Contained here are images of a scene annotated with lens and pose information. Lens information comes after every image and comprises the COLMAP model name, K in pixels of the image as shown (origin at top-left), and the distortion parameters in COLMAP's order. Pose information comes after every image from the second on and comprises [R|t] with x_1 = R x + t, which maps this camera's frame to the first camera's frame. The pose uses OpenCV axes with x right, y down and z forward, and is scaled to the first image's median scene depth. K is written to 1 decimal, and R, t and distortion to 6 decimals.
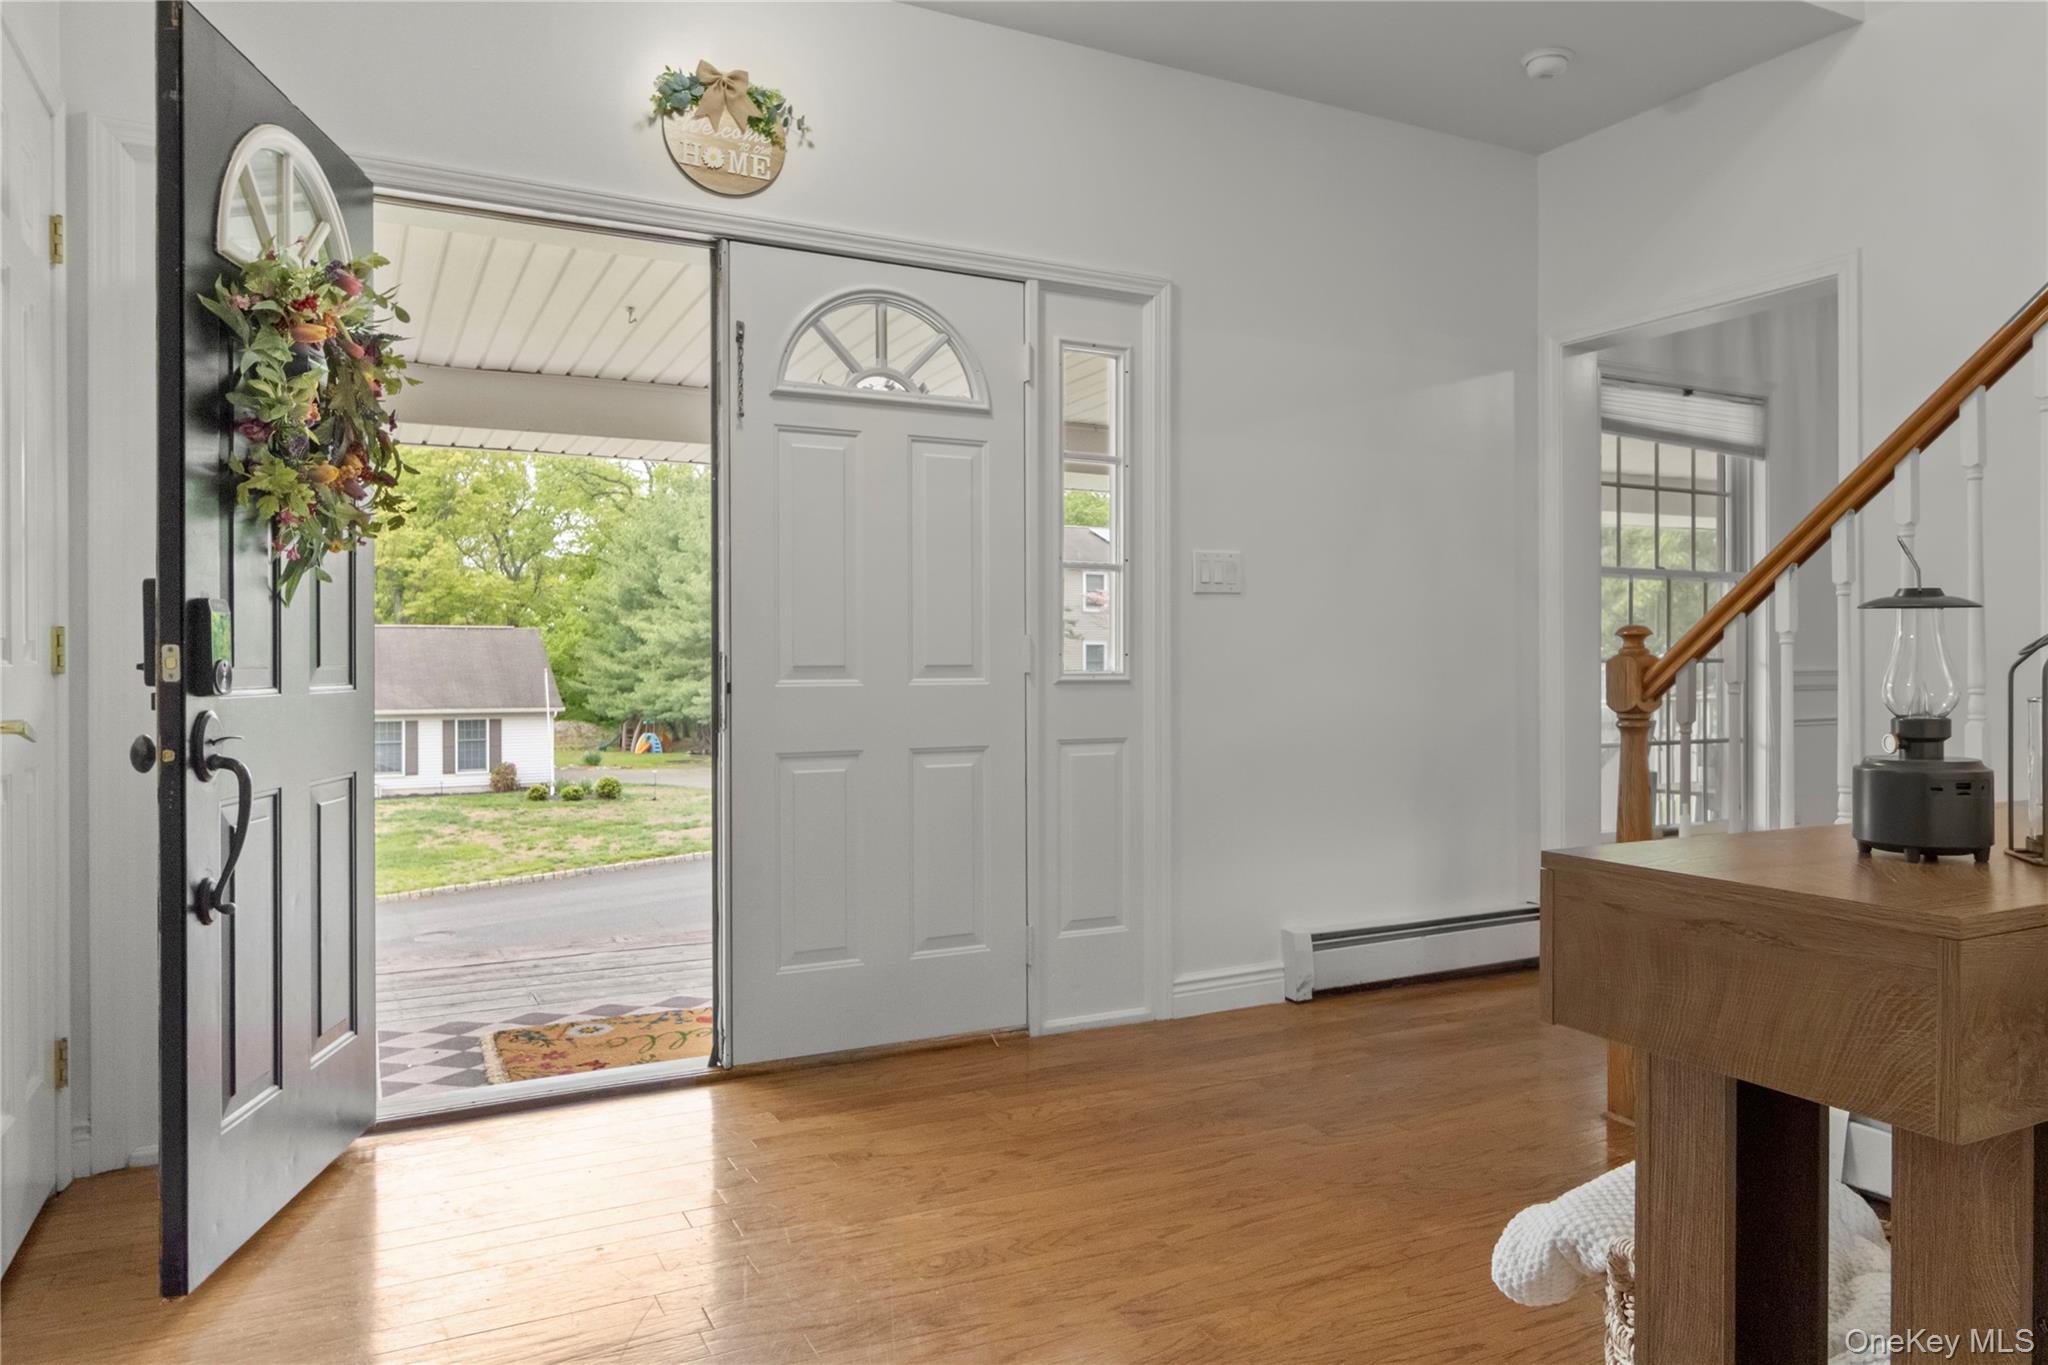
lens RADIAL K [[1335.3, 0, 1033.3], [0, 1335.3, 682.5], [0, 0, 1]] dist [-0.003850, 0.000621]
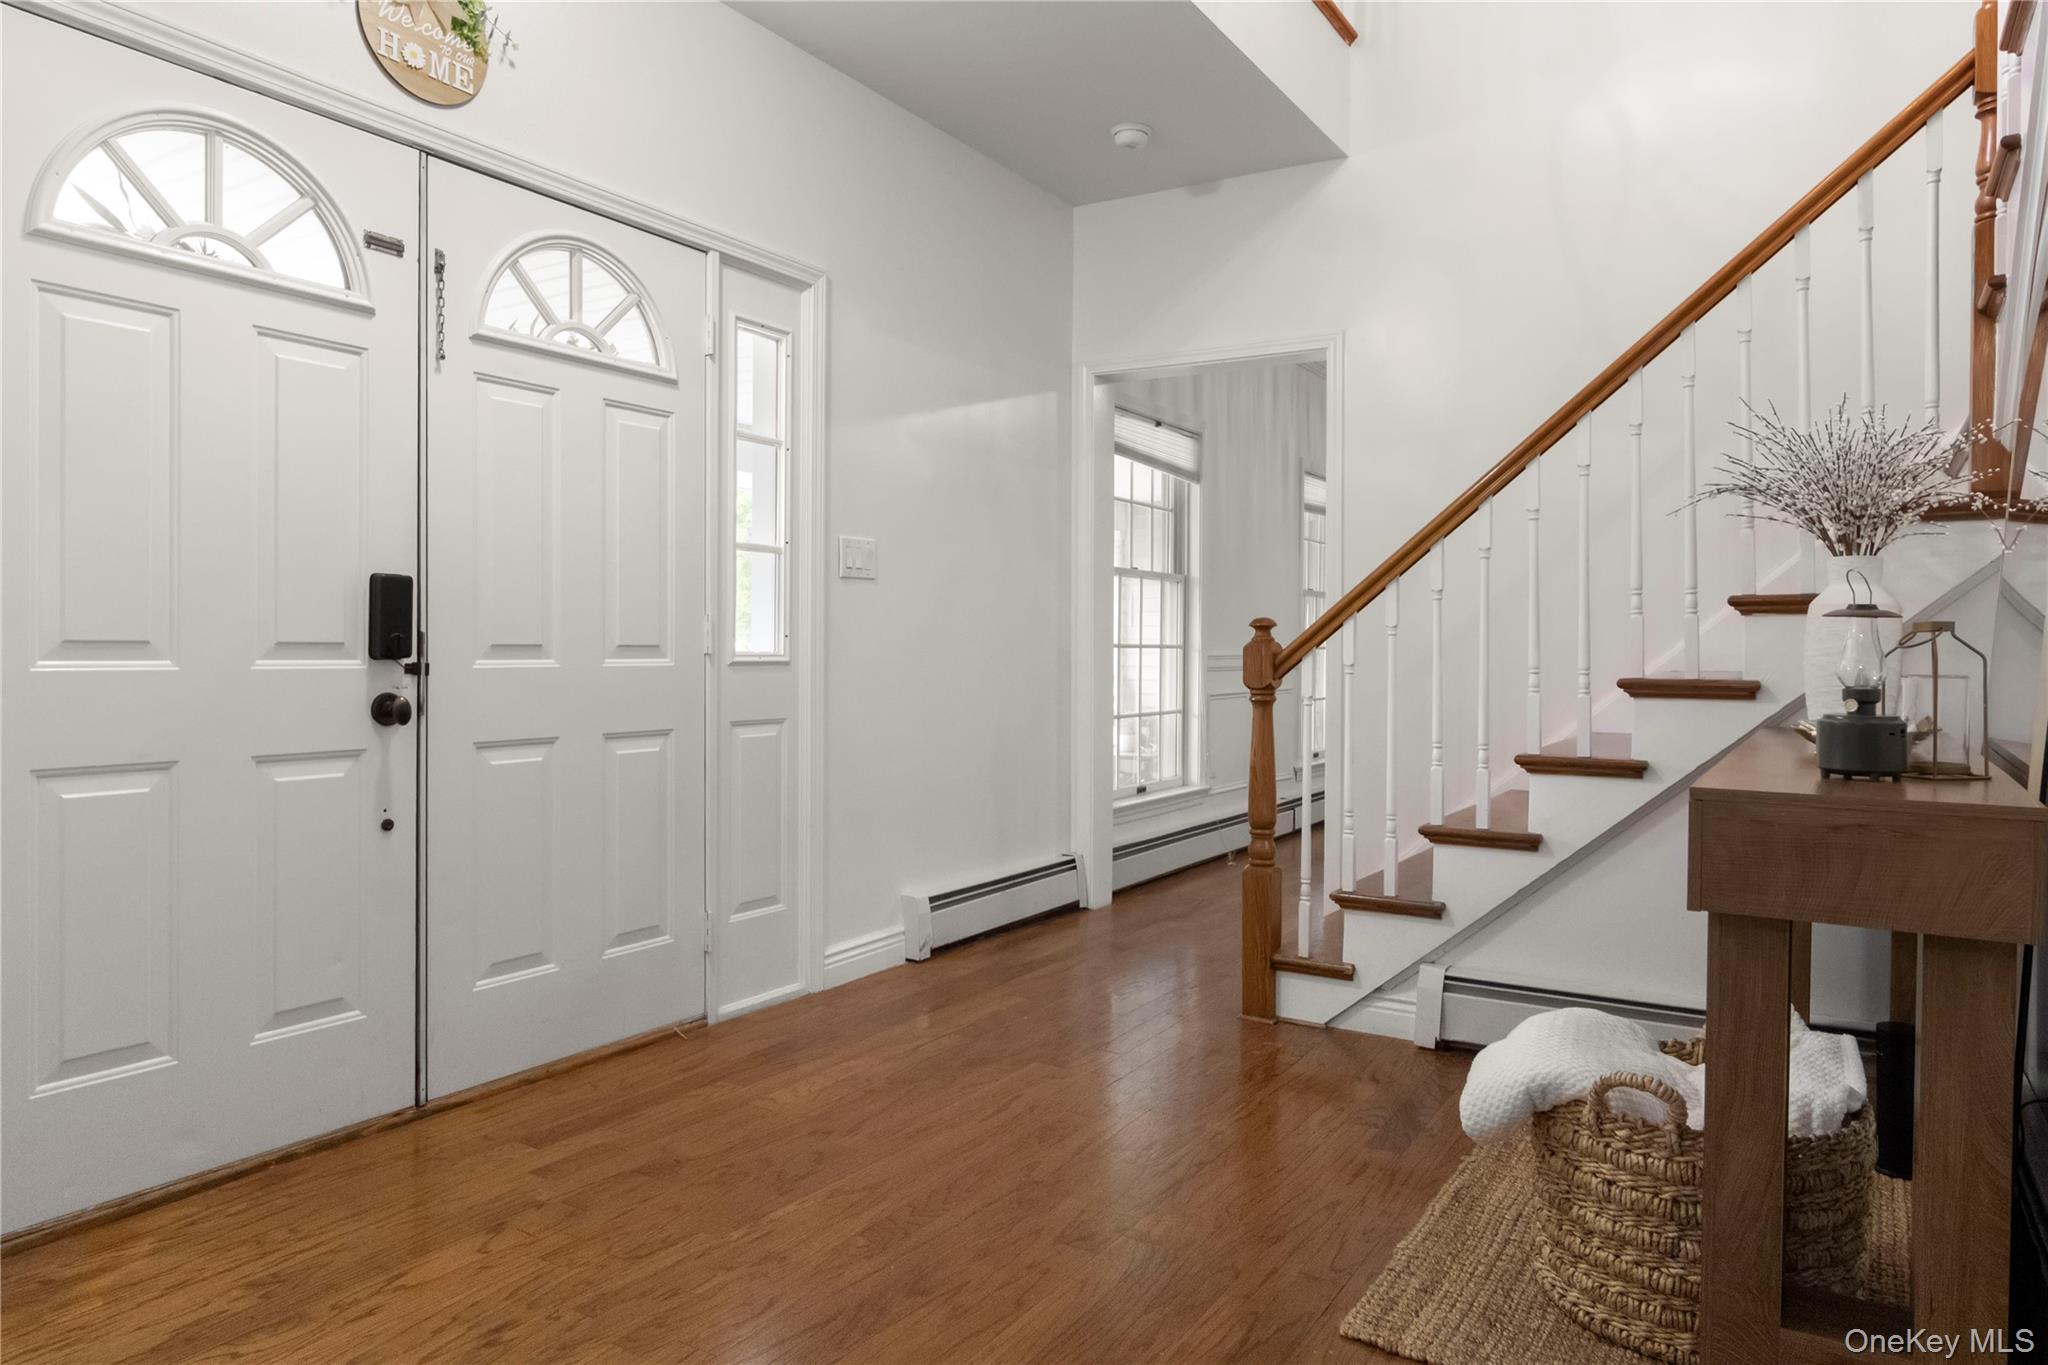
lens RADIAL K [[1302.3, 0, 1025.7], [0, 1302.3, 675.4], [0, 0, 1]] dist [-0.003645, -0.002081]
pose [[0.861266, -0.002607, 0.508148, -0.293301], [-0.001999, 0.999962, 0.008518, 0.000177], [-0.508151, -0.008352, 0.861227, 0.062914]]
